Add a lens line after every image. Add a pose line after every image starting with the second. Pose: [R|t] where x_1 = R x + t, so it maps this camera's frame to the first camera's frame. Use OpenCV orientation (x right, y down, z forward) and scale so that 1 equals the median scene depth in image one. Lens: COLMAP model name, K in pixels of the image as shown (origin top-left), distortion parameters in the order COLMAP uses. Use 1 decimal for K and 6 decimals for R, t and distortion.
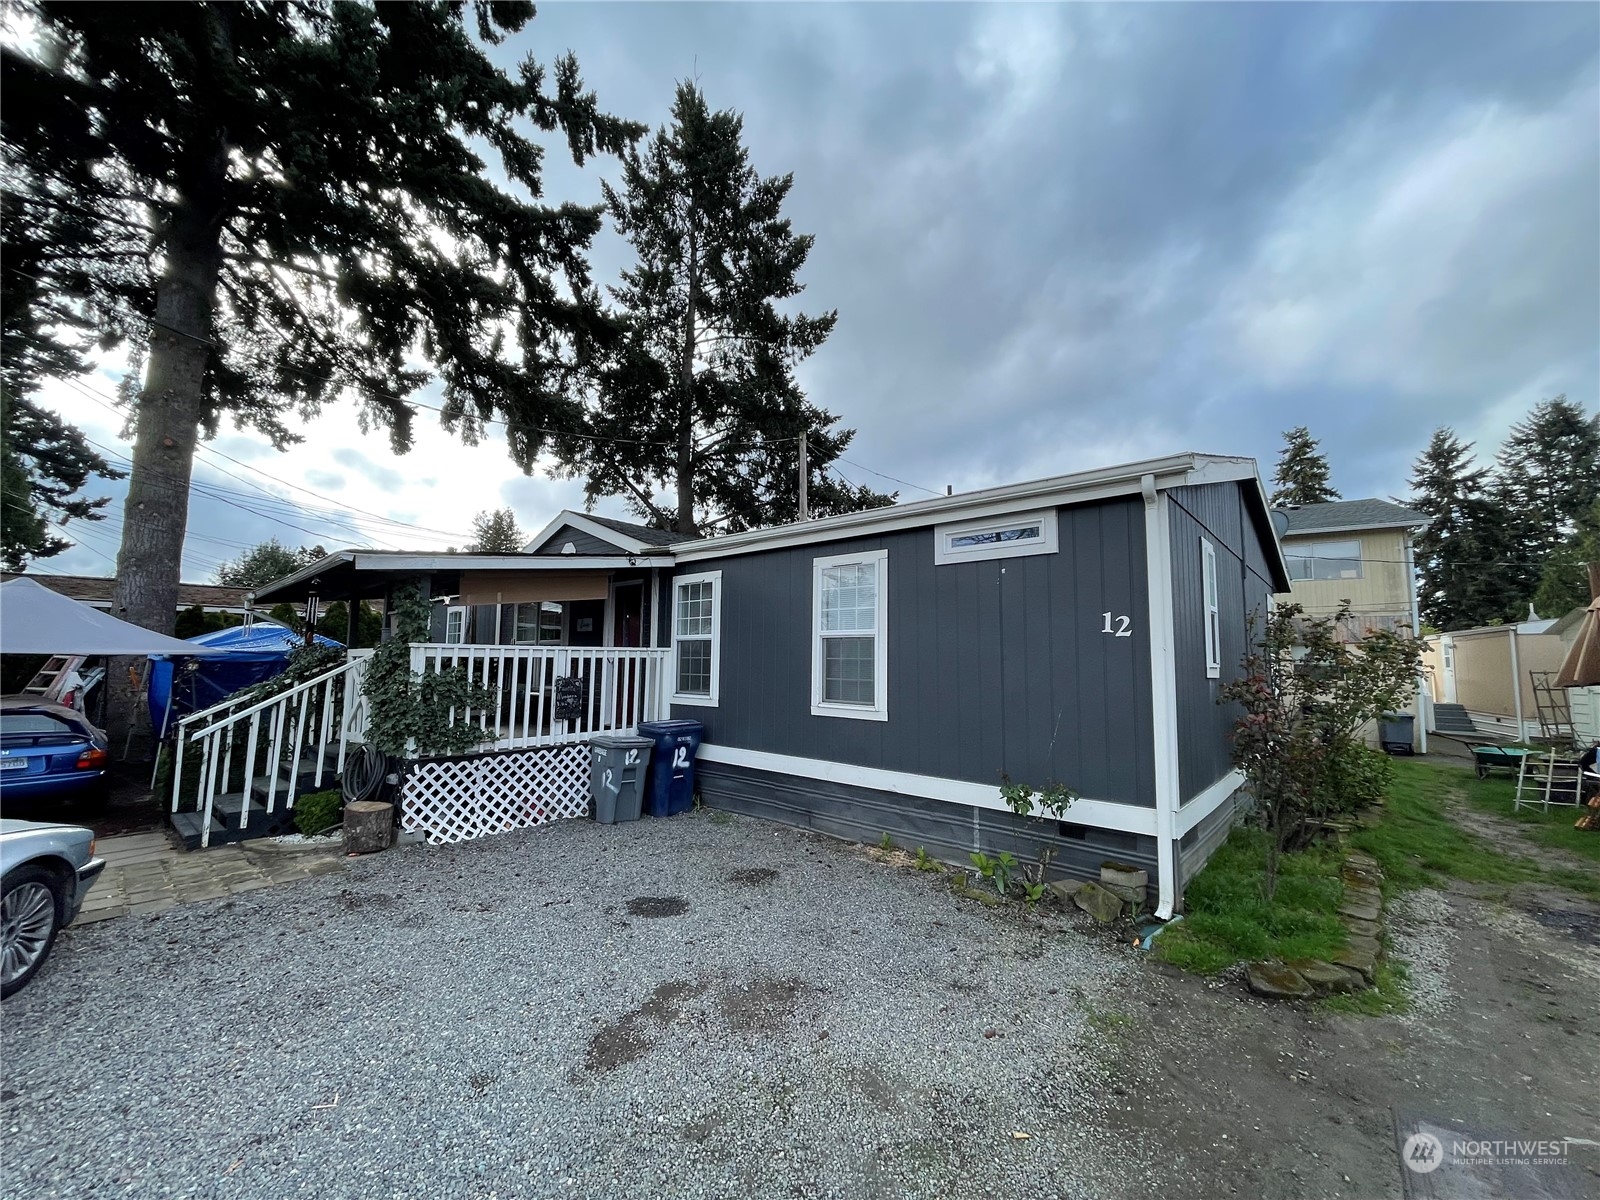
lens RADIAL K [[643.1, 0, 800.0], [0, 643.1, 587.6], [0, 0, 1]] dist [-0.000420, 0.000412]
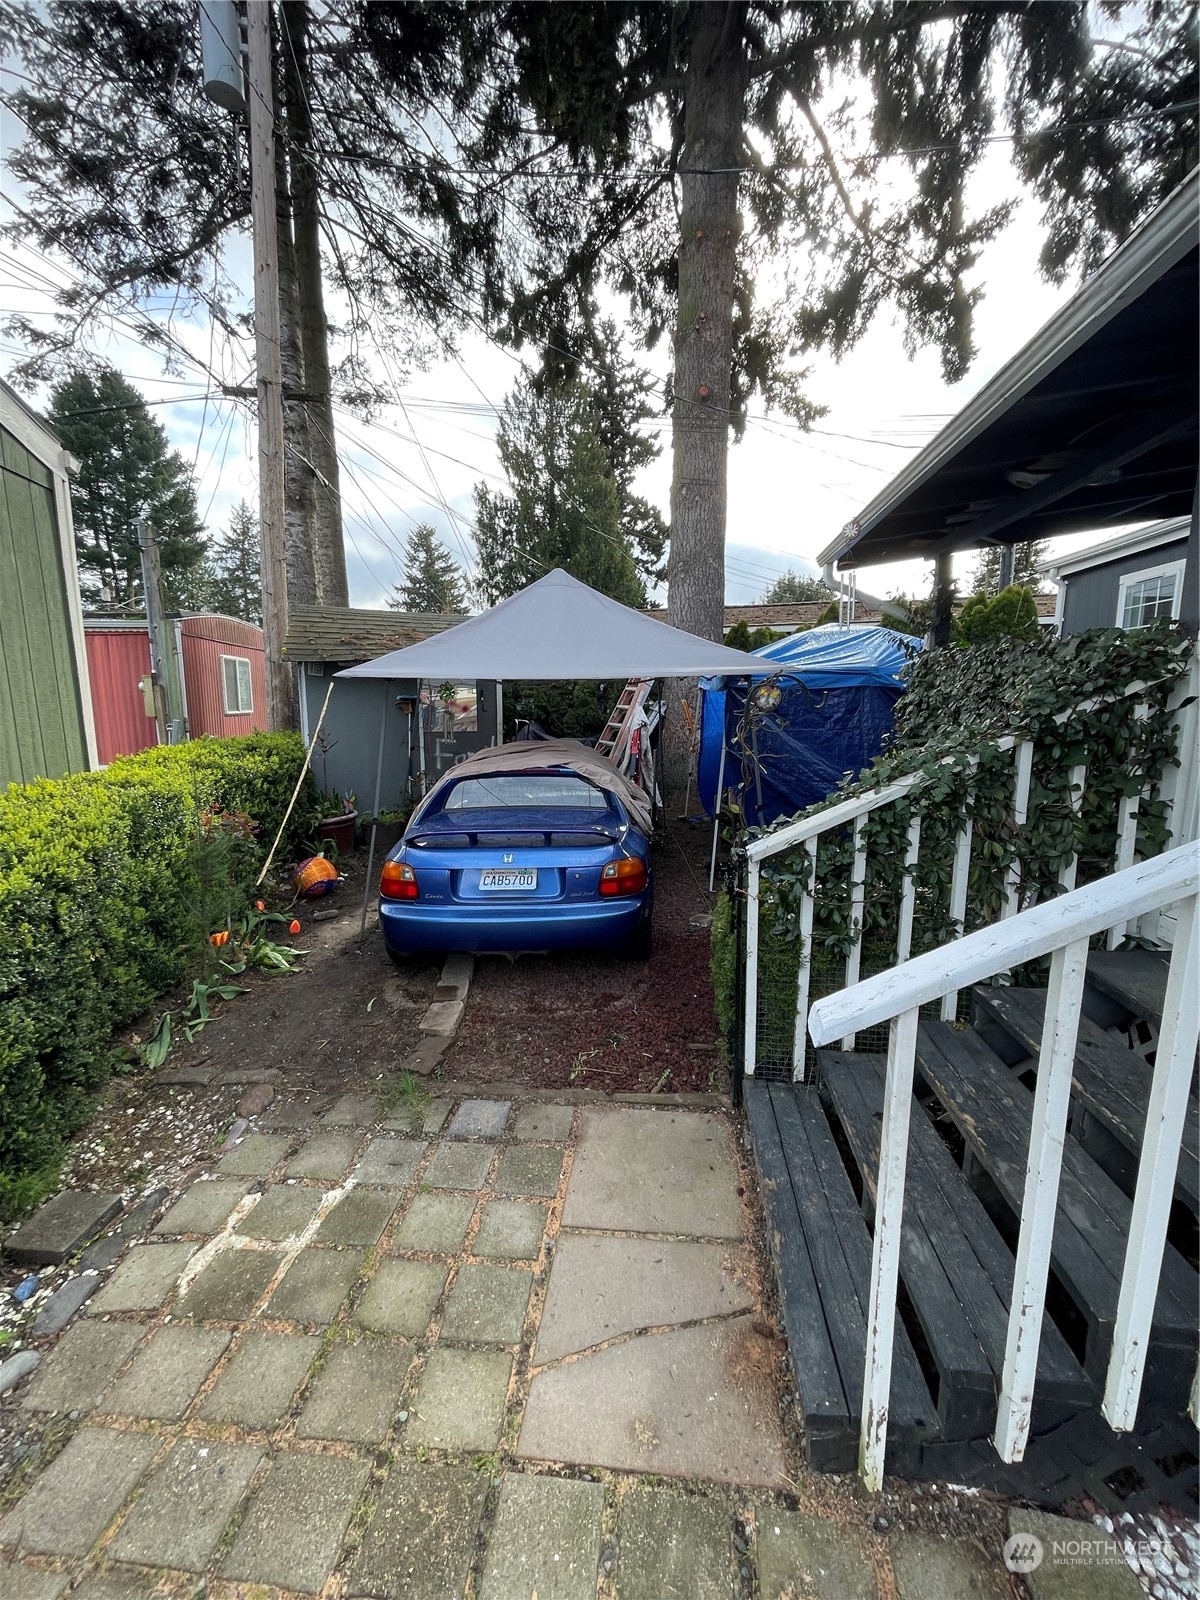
lens RADIAL K [[643.1, 0, 600.0], [0, 643.1, 800.0], [0, 0, 1]] dist [-0.000420, 0.000412]
pose [[0.575047, 0.124122, -0.808650, -0.245214], [0.100574, 0.970202, 0.220440, 0.031557], [0.811915, -0.208092, 0.545428, 0.251108]]
